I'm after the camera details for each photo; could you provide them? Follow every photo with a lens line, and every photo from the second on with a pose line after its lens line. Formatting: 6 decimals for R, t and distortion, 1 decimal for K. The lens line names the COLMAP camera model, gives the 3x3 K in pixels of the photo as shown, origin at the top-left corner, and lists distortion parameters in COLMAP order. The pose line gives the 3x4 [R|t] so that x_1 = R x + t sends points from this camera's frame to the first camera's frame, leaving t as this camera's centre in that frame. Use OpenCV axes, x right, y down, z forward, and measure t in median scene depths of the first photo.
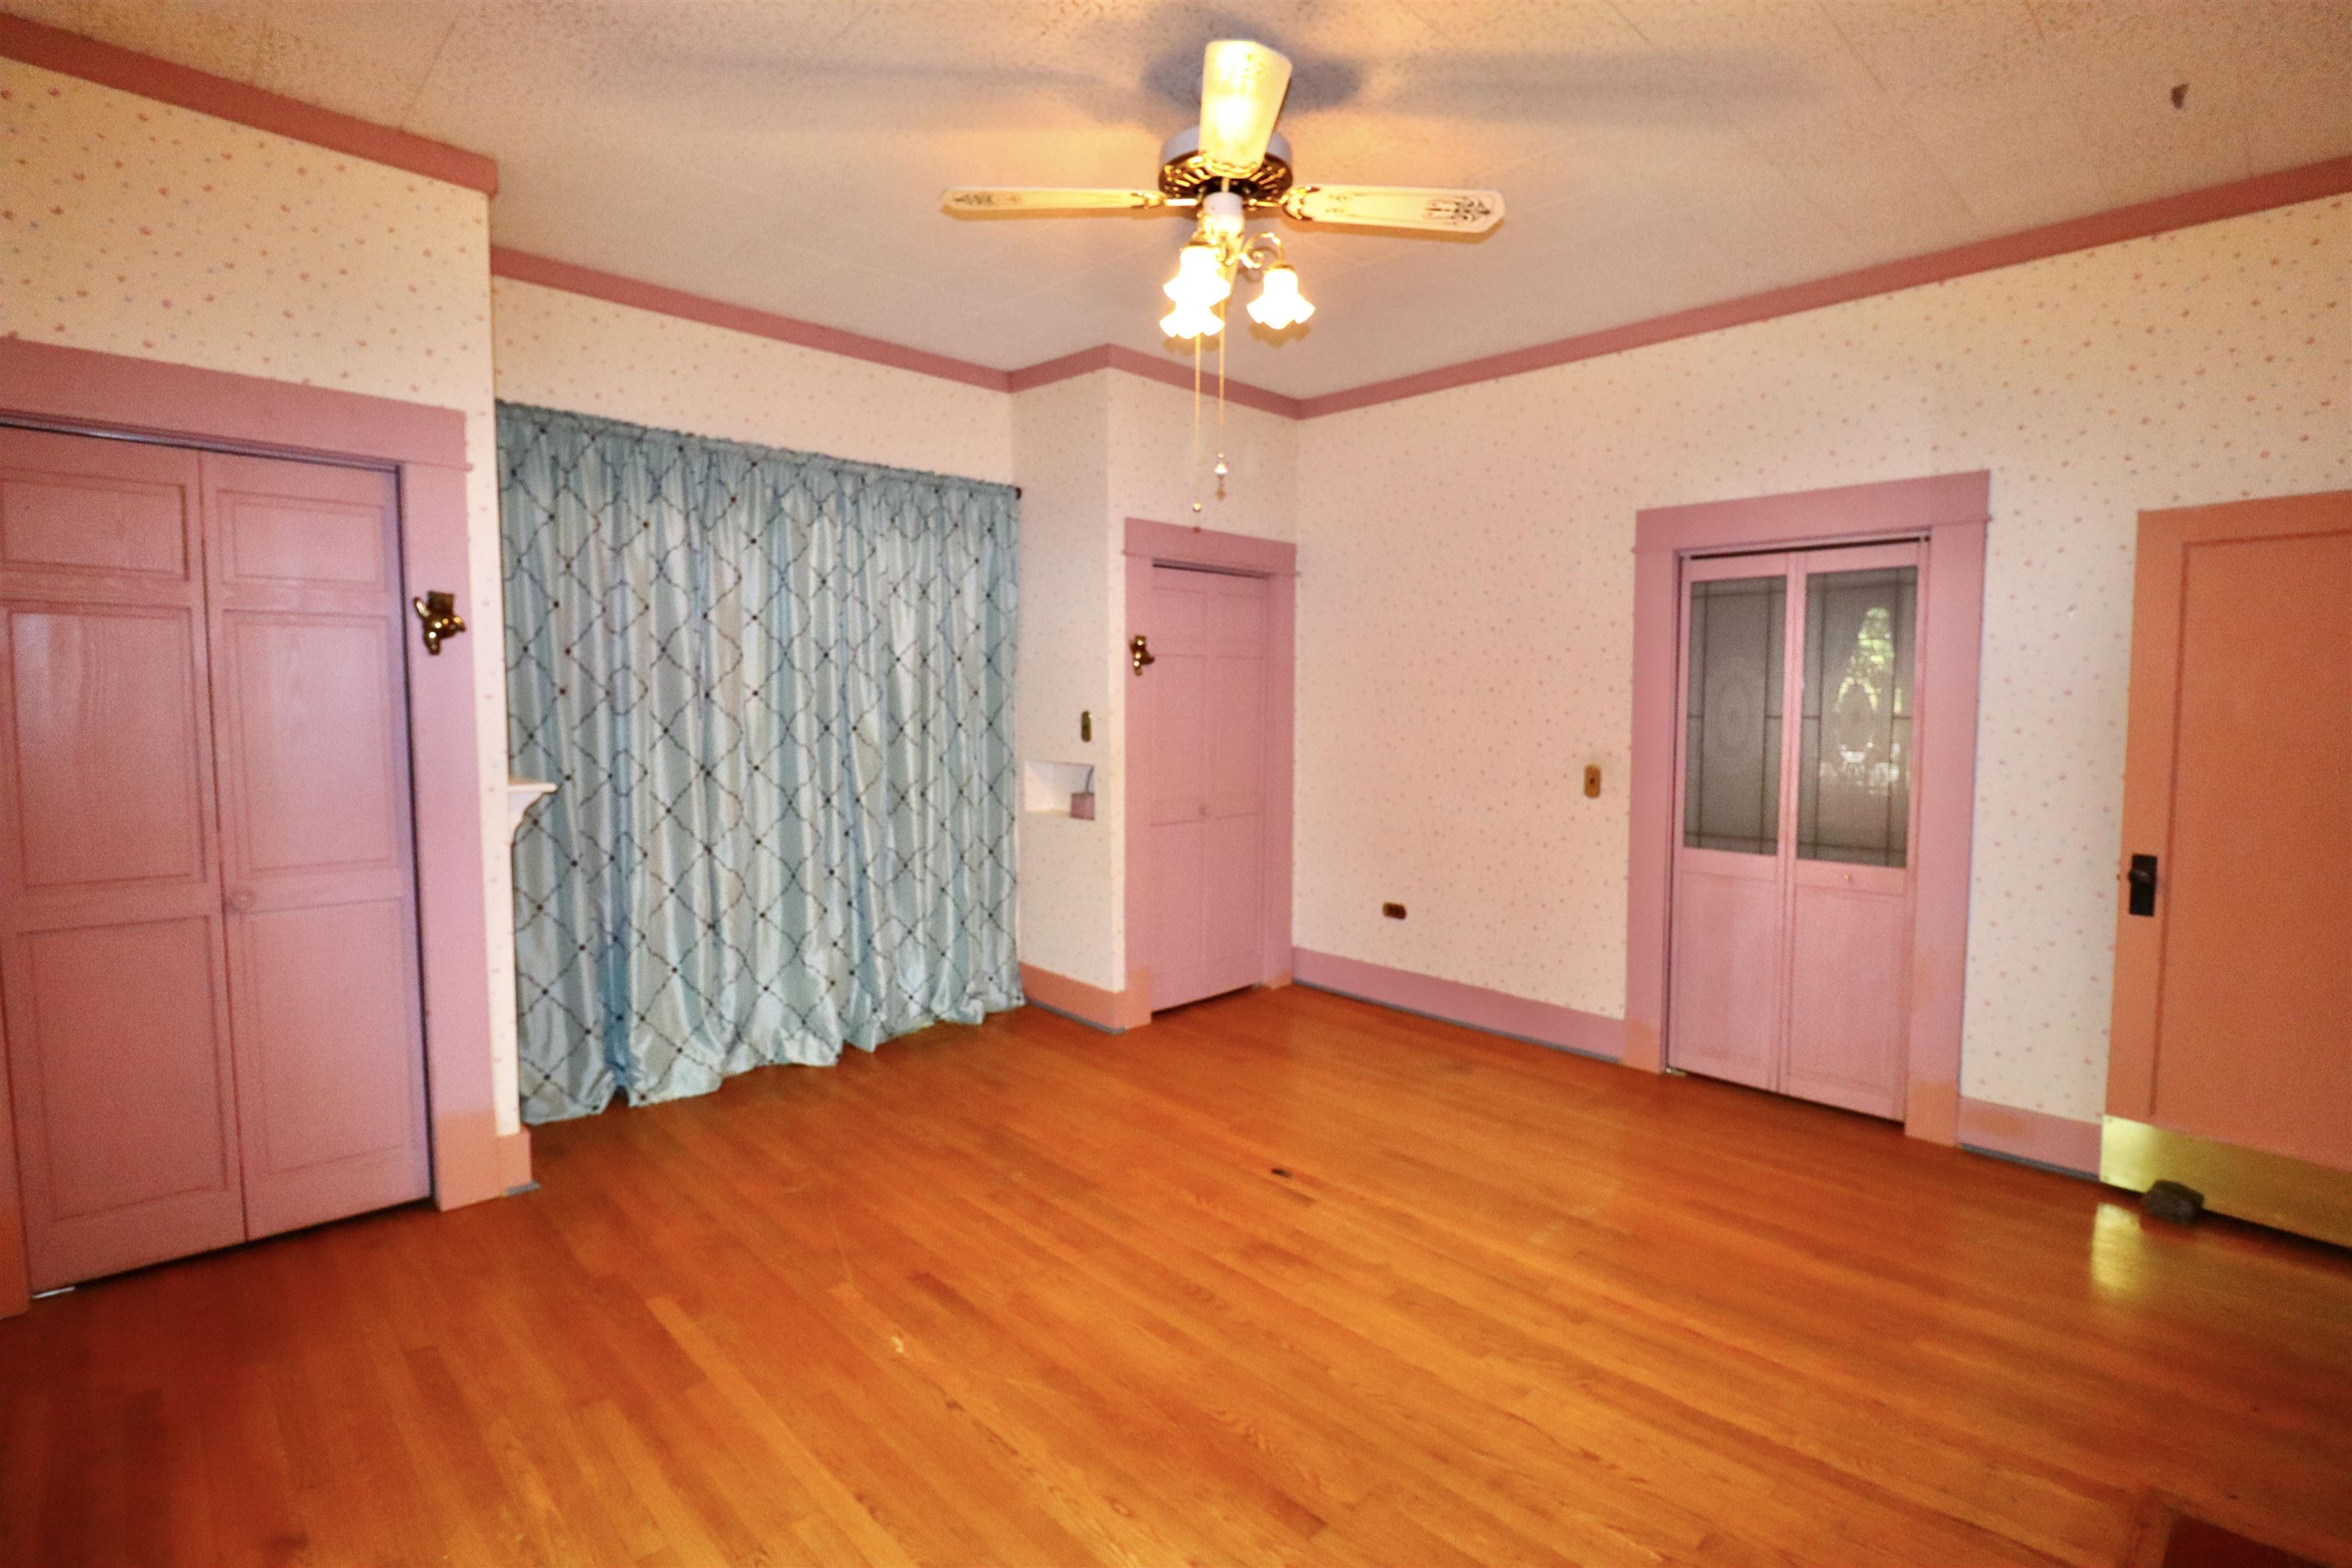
lens RADIAL K [[1085.2, 0, 1186.7], [0, 1085.2, 777.5], [0, 0, 1]] dist [-0.005725, -0.009878]
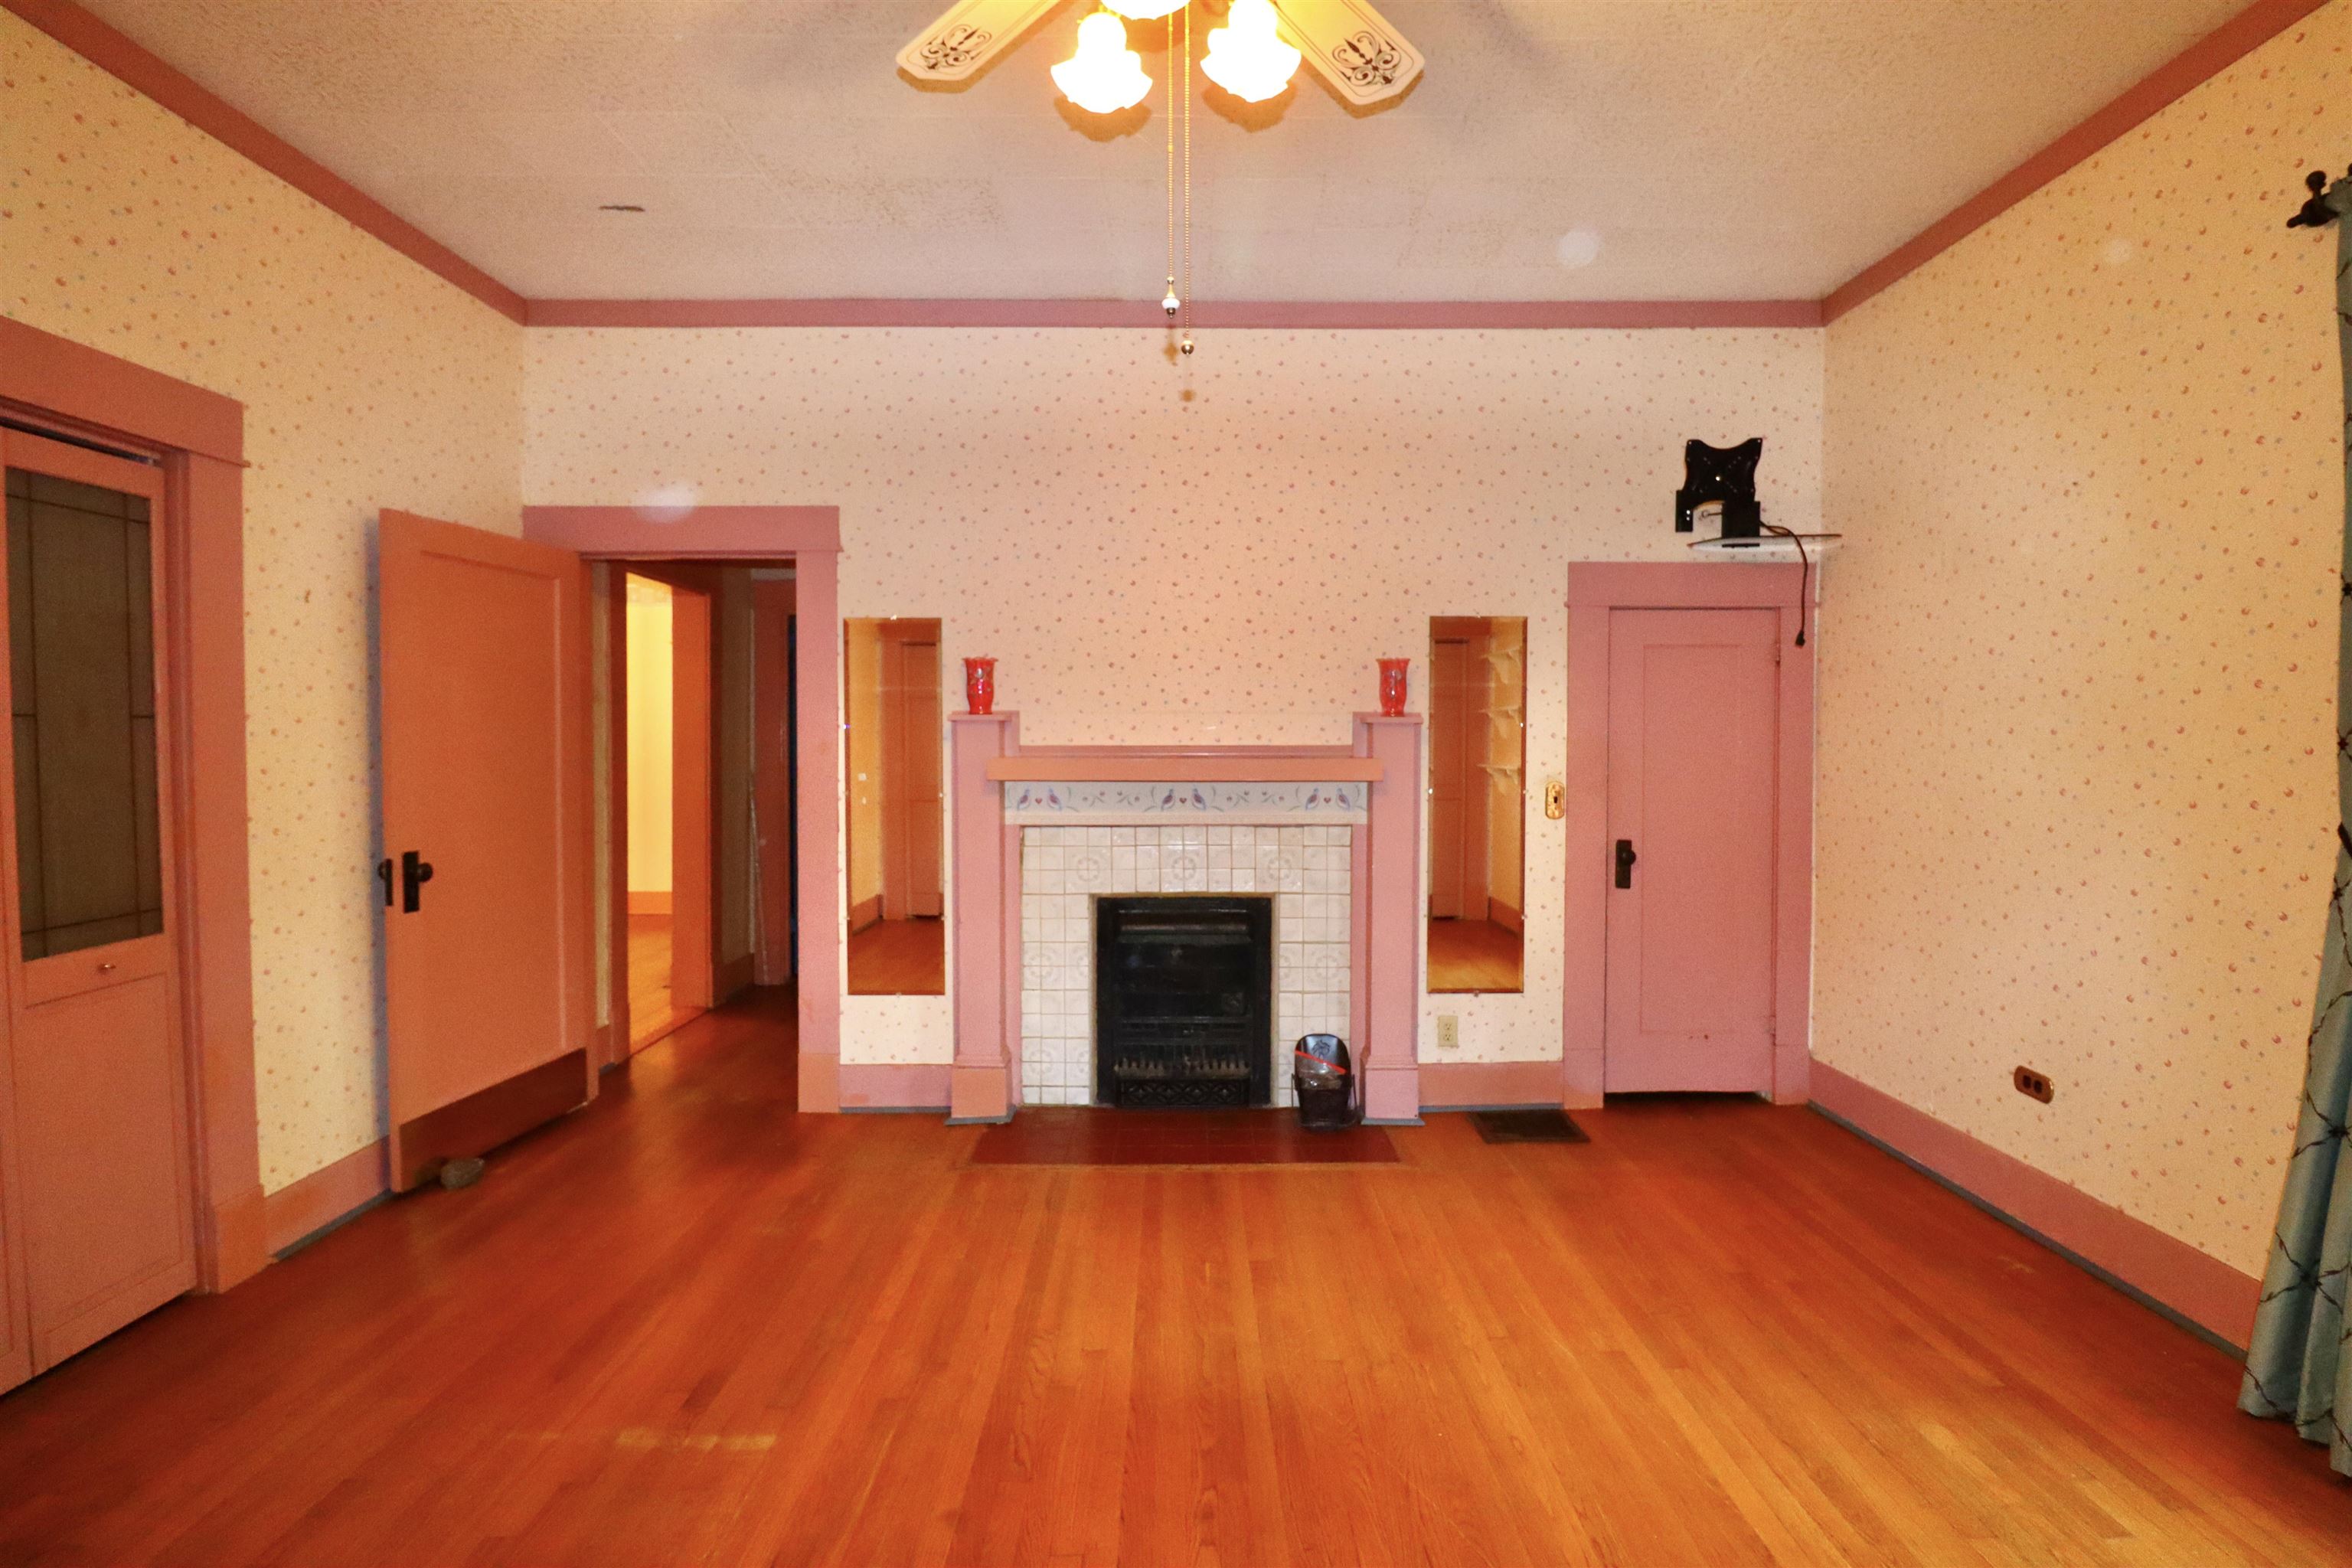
lens RADIAL K [[1085.2, 0, 1189.4], [0, 1085.2, 774.3], [0, 0, 1]] dist [-0.005725, -0.009878]
pose [[-0.728402, -0.034186, 0.684297, -0.309206], [0.041399, 0.994734, 0.093761, -0.059134], [-0.683899, 0.096625, -0.723150, 1.116959]]
